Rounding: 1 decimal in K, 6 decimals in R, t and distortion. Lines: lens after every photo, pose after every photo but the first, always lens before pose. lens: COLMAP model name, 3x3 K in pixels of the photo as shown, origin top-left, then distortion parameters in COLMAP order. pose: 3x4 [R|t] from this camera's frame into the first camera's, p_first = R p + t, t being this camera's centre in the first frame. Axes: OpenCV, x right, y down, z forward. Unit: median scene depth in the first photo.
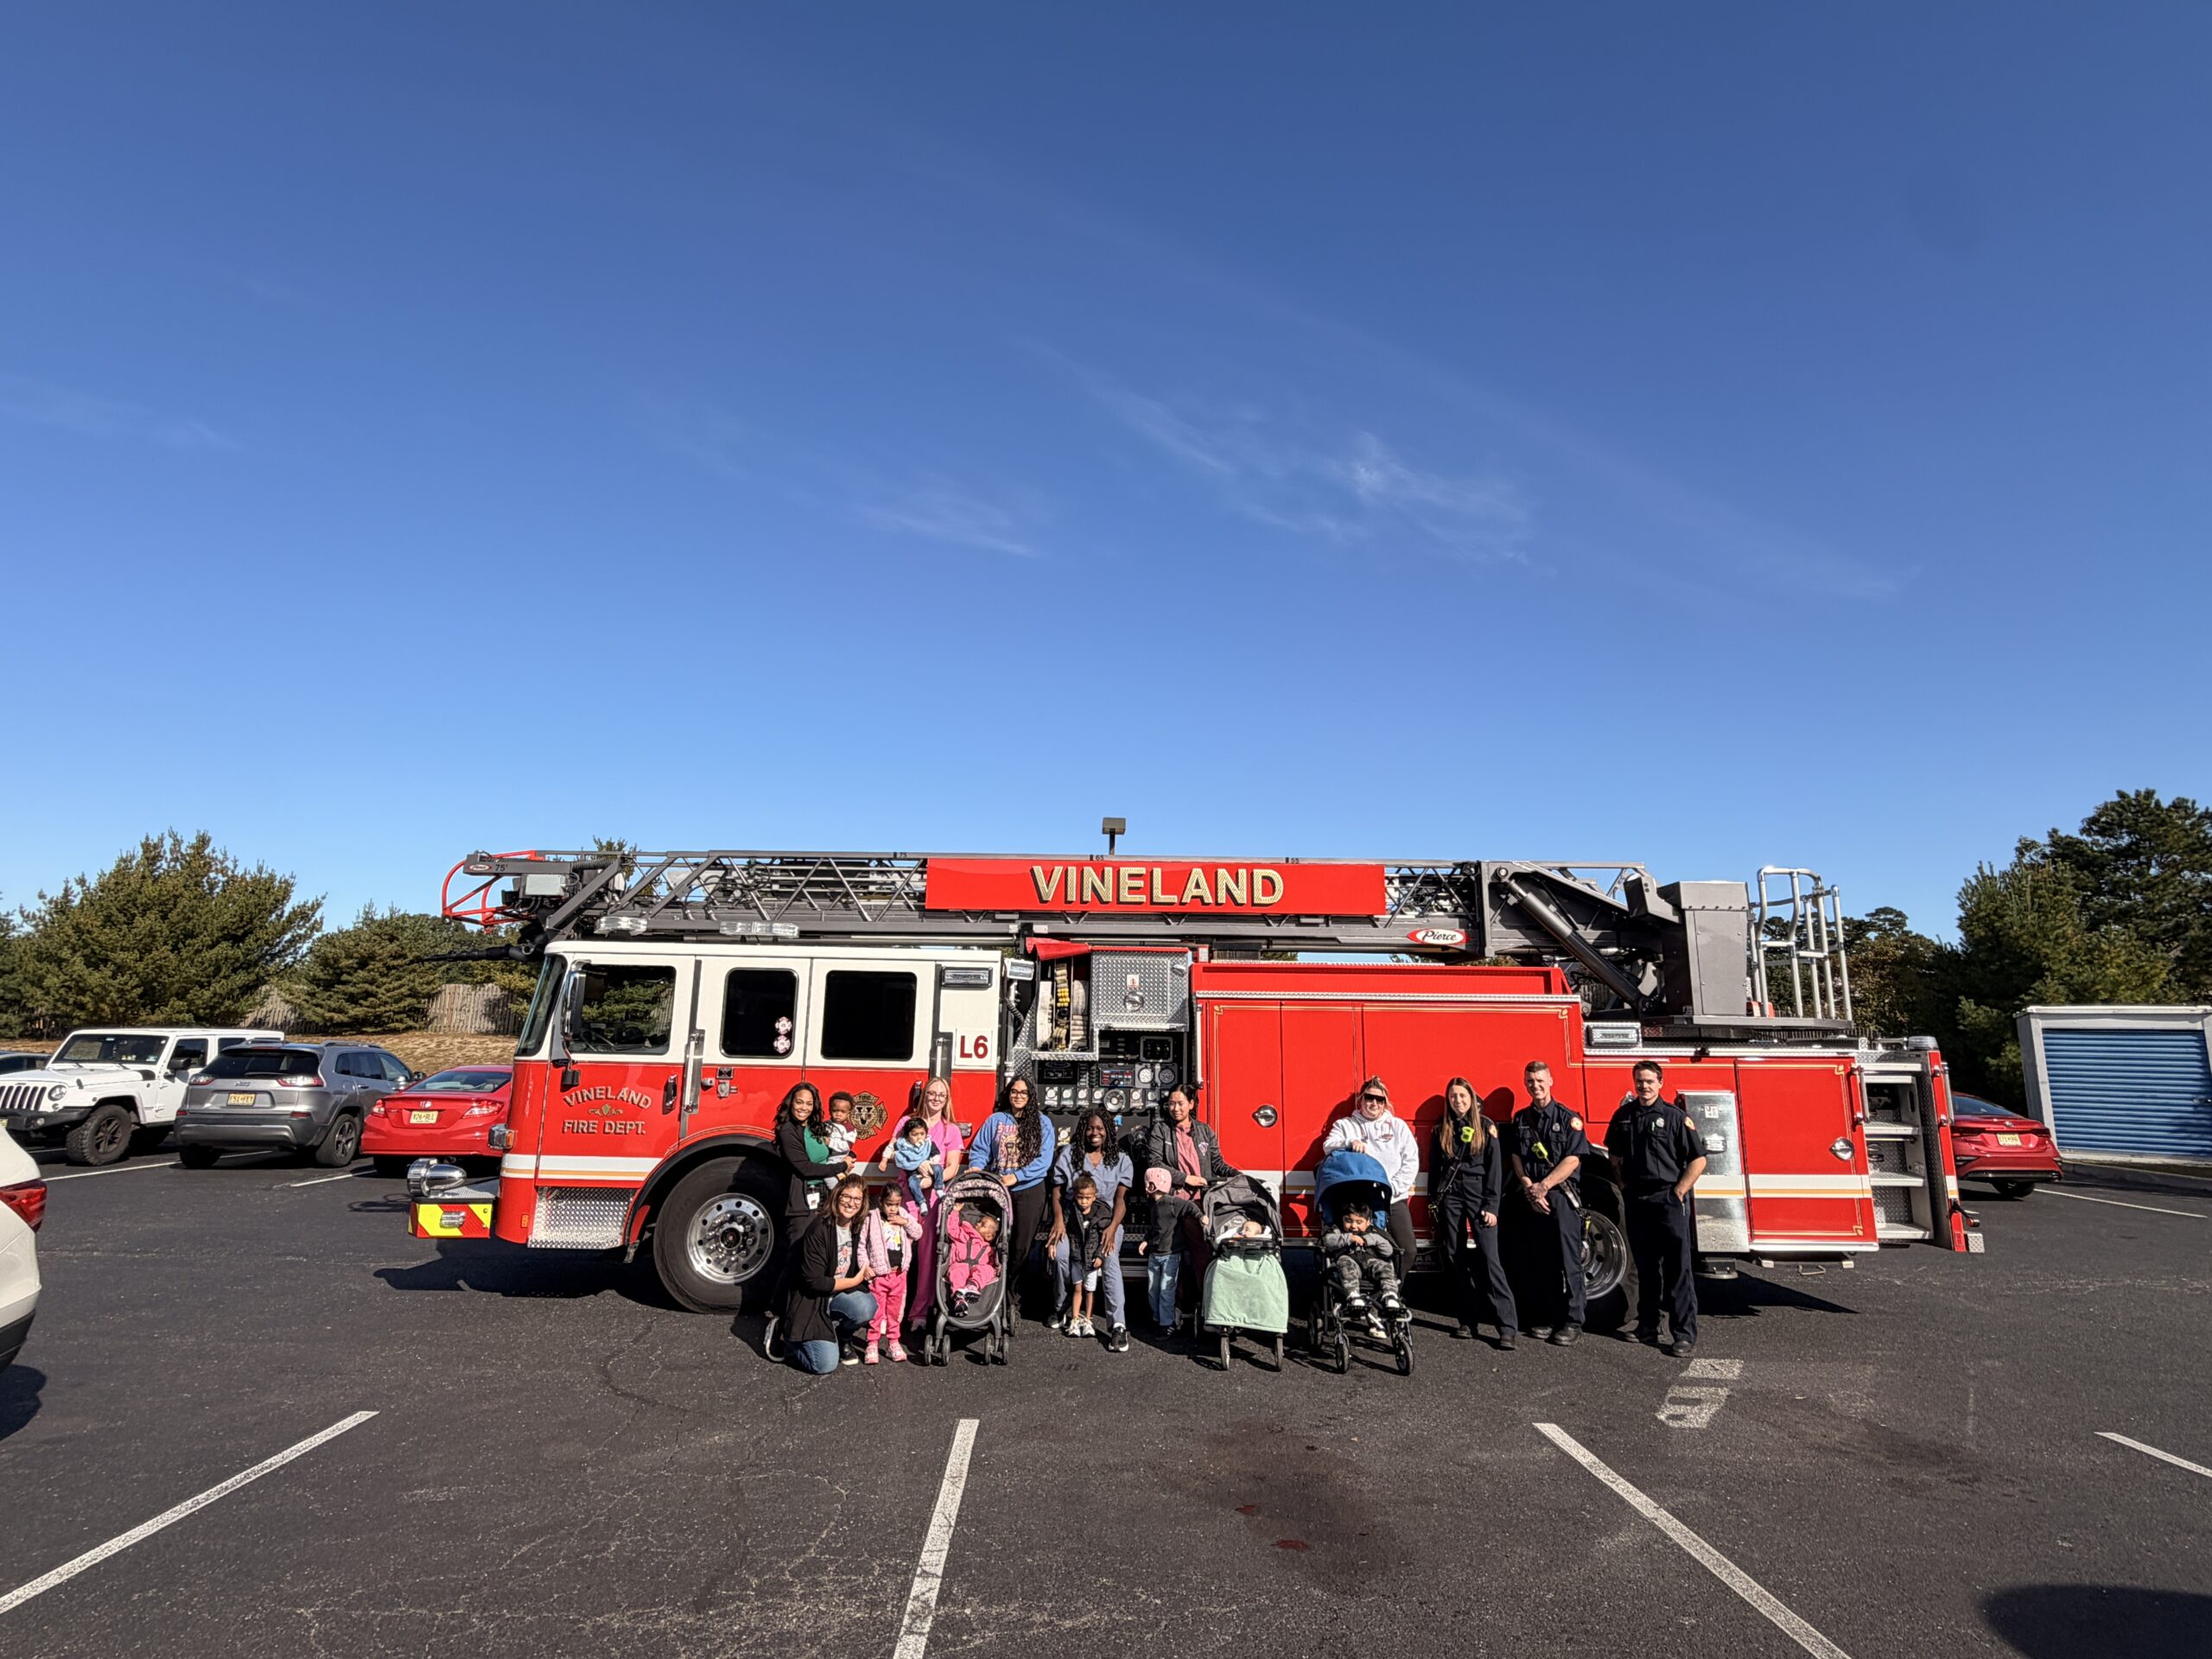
lens RADIAL K [[1063.5, 0, 1106.0], [0, 1063.5, 829.5], [0, 0, 1]] dist [0.000966, 0.000274]
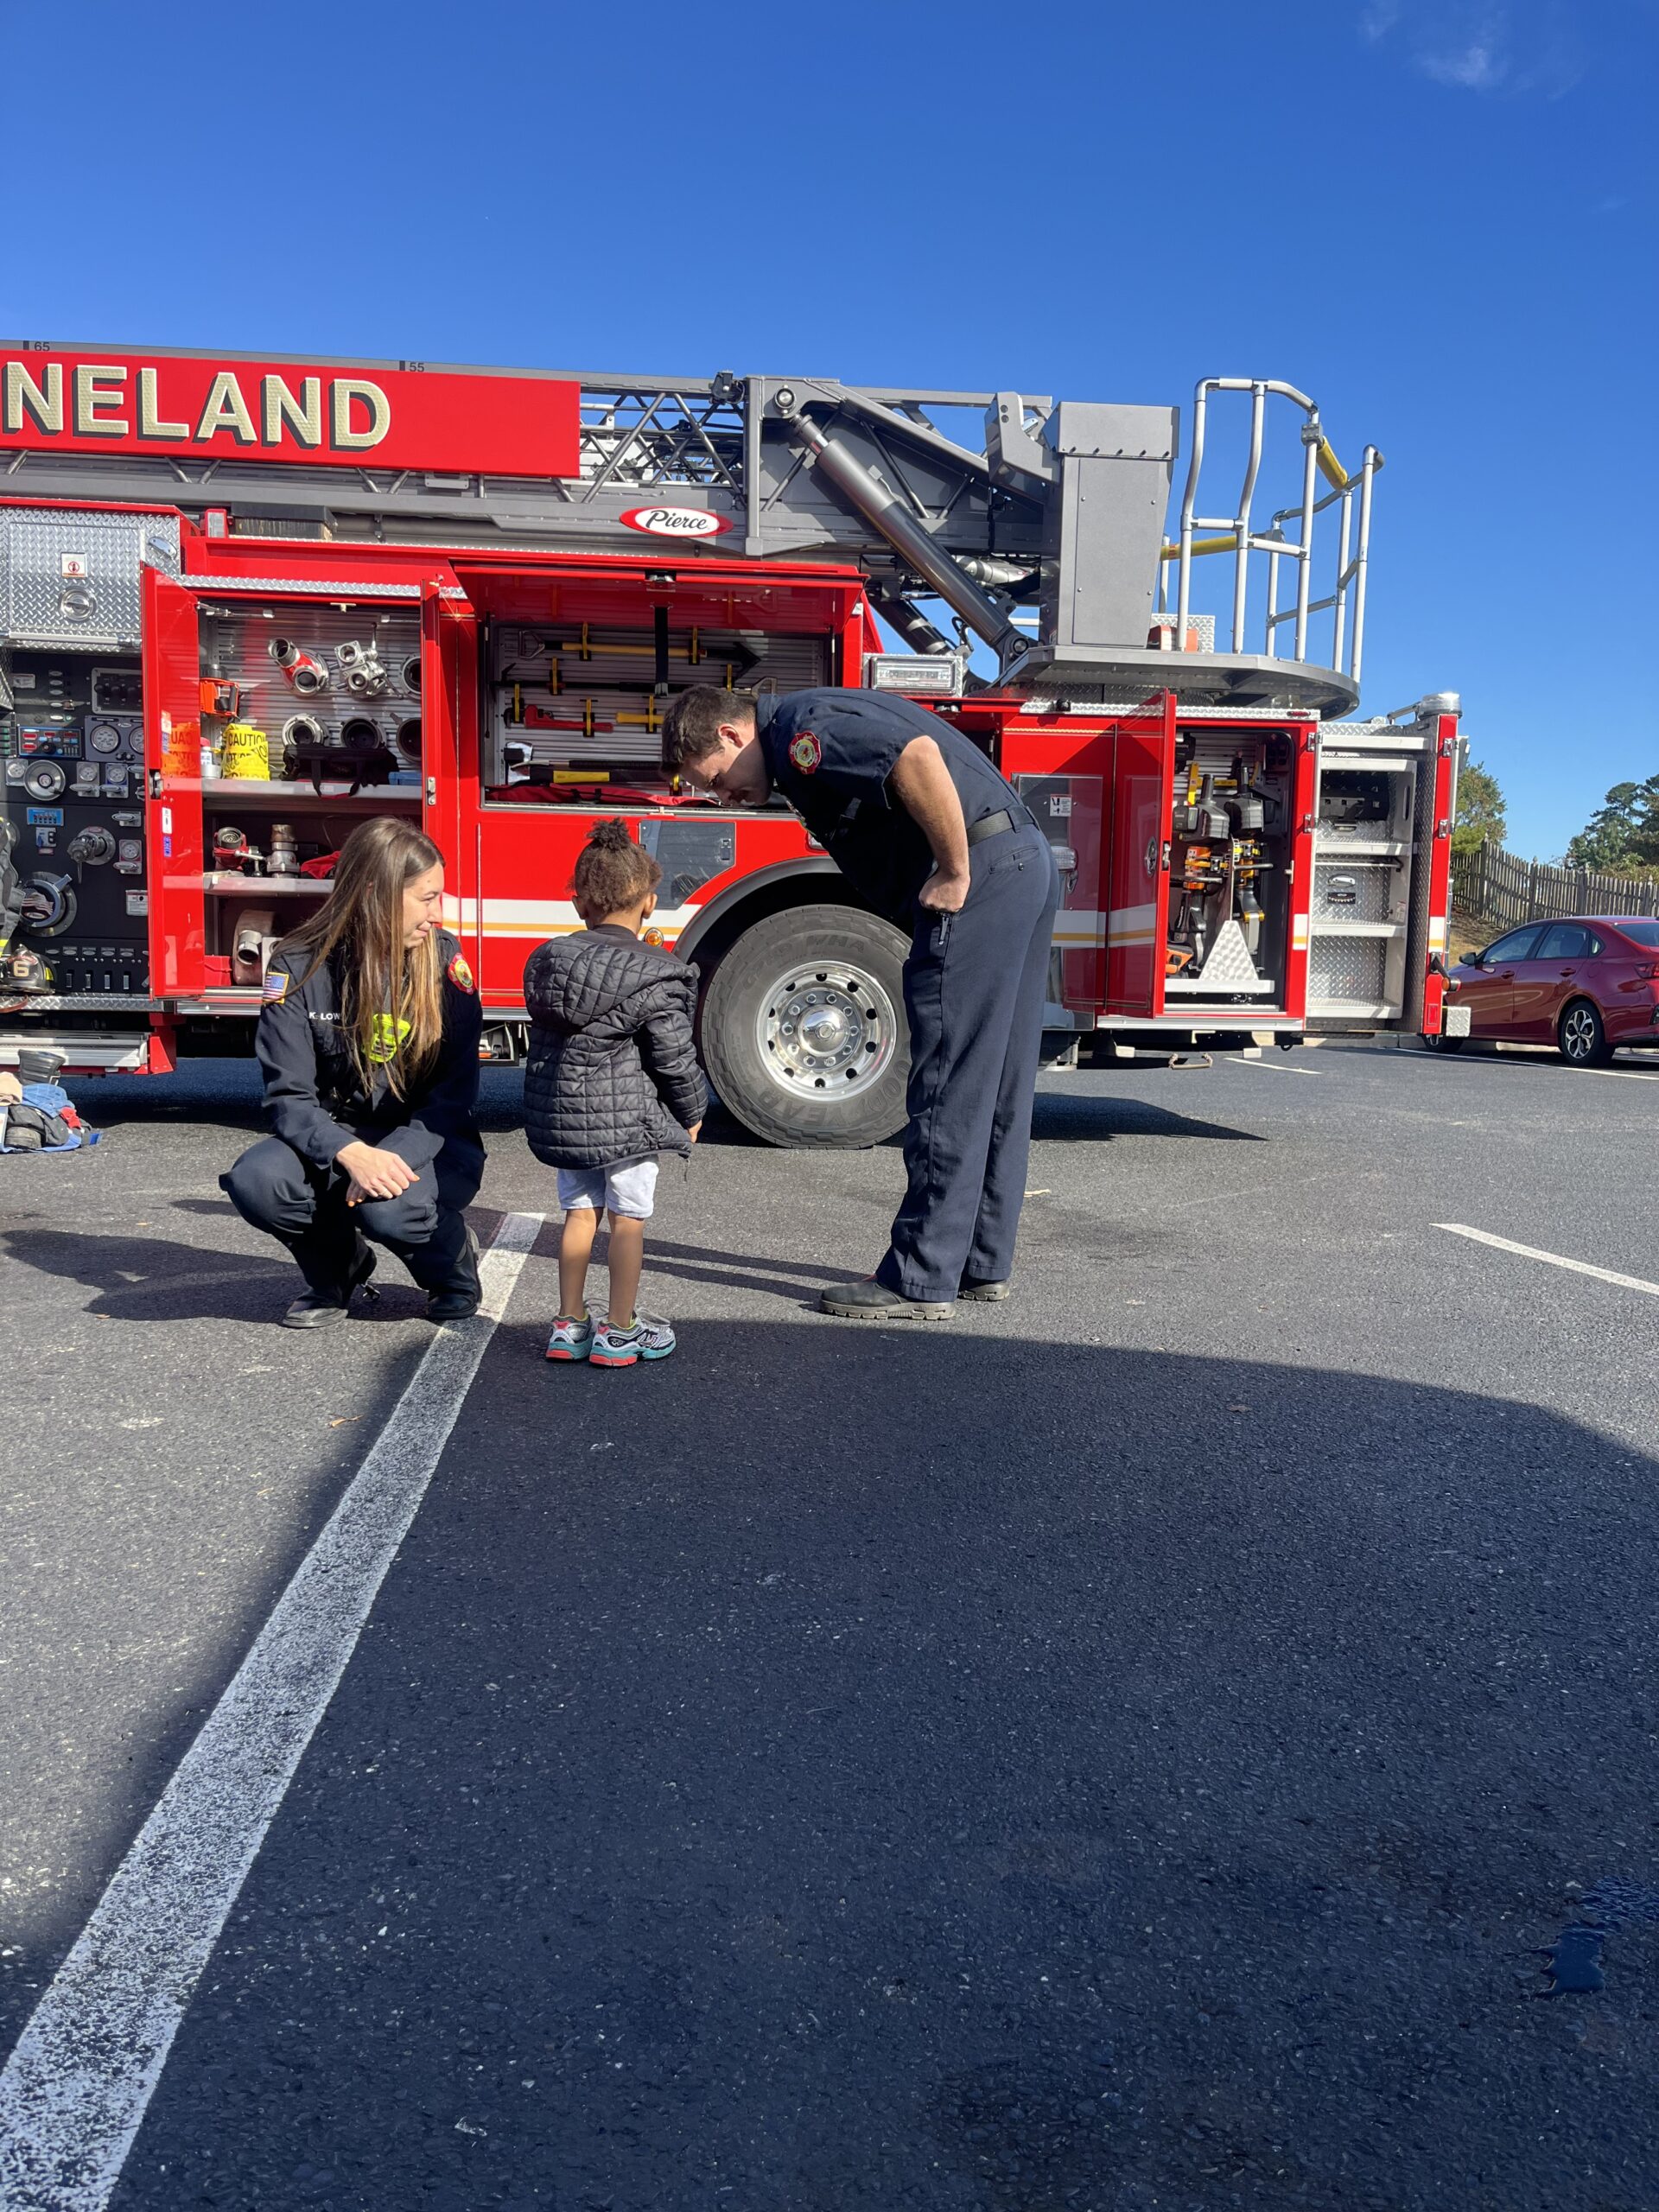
lens RADIAL K [[1614.6, 0, 829.5], [0, 1614.6, 1106.0], [0, 0, 1]] dist [0.021458, -0.002693]
pose [[0.997162, 0.002471, 0.075246, 0.331374], [-0.023416, 0.960067, 0.278789, 0.157278], [-0.071552, -0.279760, 0.957400, 0.087259]]
